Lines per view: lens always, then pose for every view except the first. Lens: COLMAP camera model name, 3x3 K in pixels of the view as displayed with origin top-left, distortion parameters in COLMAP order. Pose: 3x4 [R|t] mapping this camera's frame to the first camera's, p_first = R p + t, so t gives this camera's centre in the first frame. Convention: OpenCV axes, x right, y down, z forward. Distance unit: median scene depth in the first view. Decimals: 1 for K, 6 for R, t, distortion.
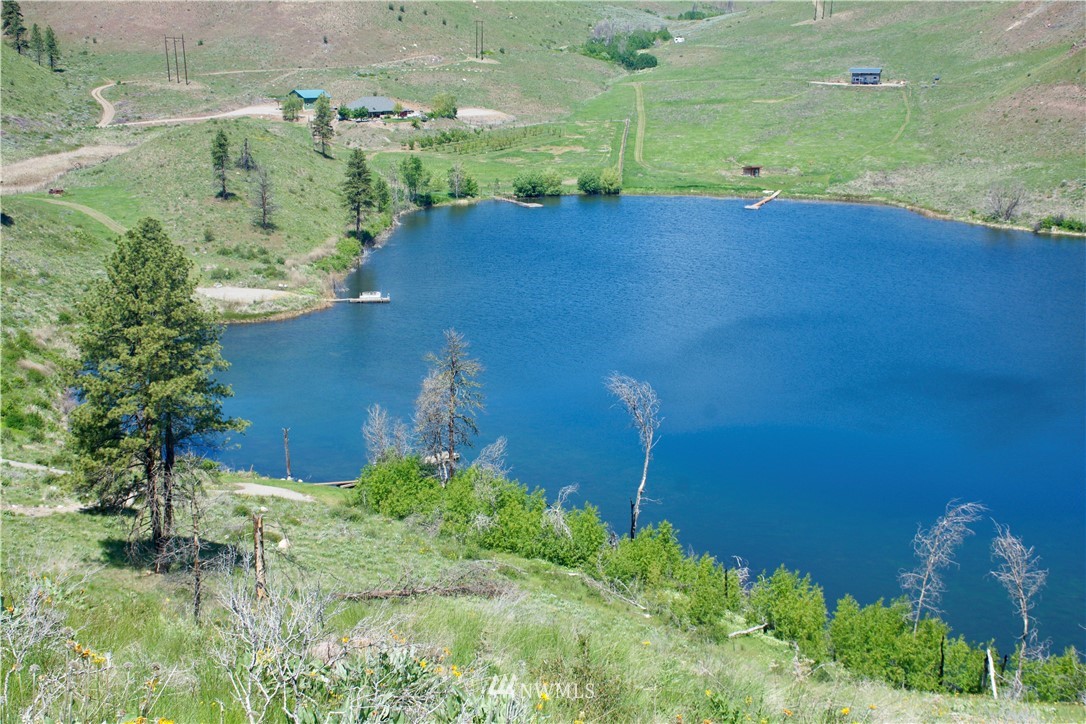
lens RADIAL K [[1547.0, 0, 540.4], [0, 1547.0, 369.5], [0, 0, 1]] dist [0.139348, 0.482212]
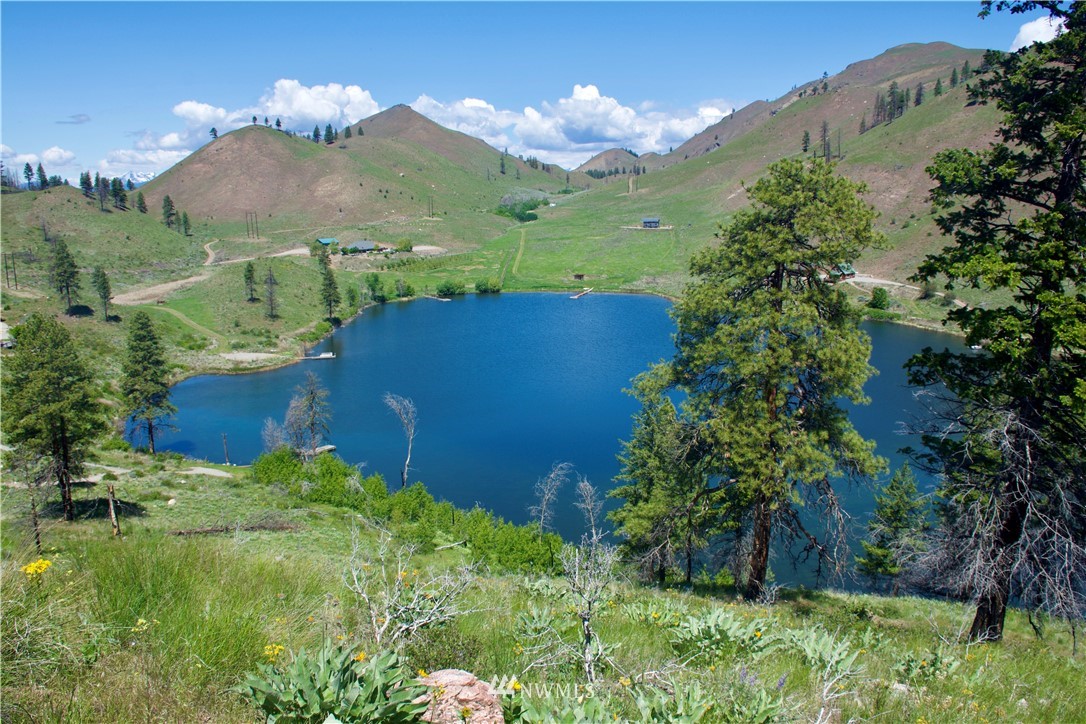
lens RADIAL K [[904.8, 0, 543.8], [0, 904.8, 369.4], [0, 0, 1]] dist [-0.125046, 0.127192]
pose [[0.998421, -0.031951, 0.046211, 0.051874], [0.033379, 0.998978, -0.030480, 0.003663], [-0.045190, 0.031974, 0.998467, 0.010205]]
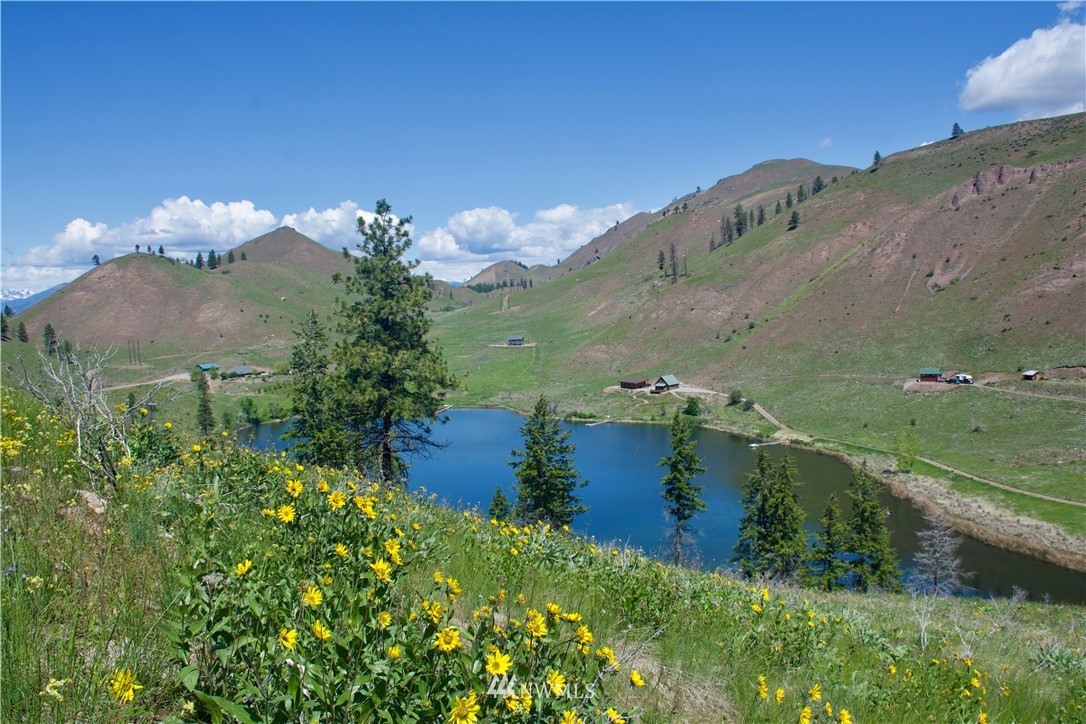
lens RADIAL K [[927.4, 0, 541.1], [0, 927.4, 365.9], [0, 0, 1]] dist [-0.119800, 0.149765]
pose [[0.986449, -0.053598, 0.155065, 0.090275], [0.076980, 0.985843, -0.148953, 0.014938], [-0.144886, 0.158872, 0.976610, -0.123942]]
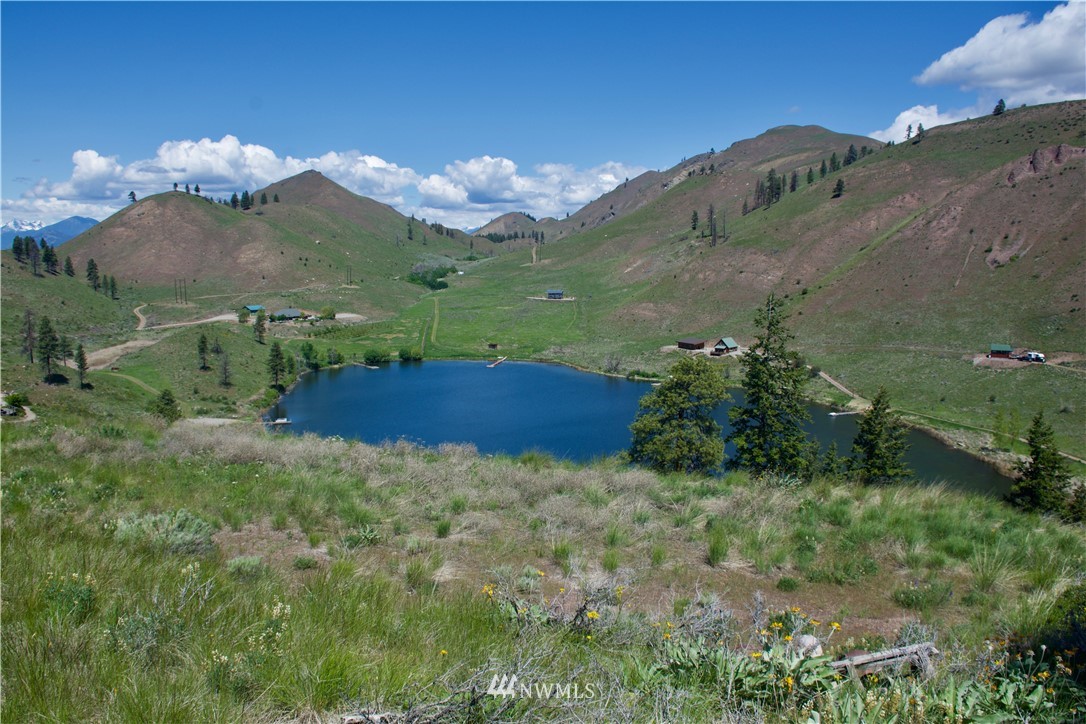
lens RADIAL K [[897.7, 0, 545.4], [0, 897.7, 366.3], [0, 0, 1]] dist [-0.130173, 0.129554]
pose [[0.986048, -0.020660, 0.165175, 0.020118], [0.036304, 0.995073, -0.092258, -0.000738], [-0.162455, 0.096968, 0.981940, -0.084046]]
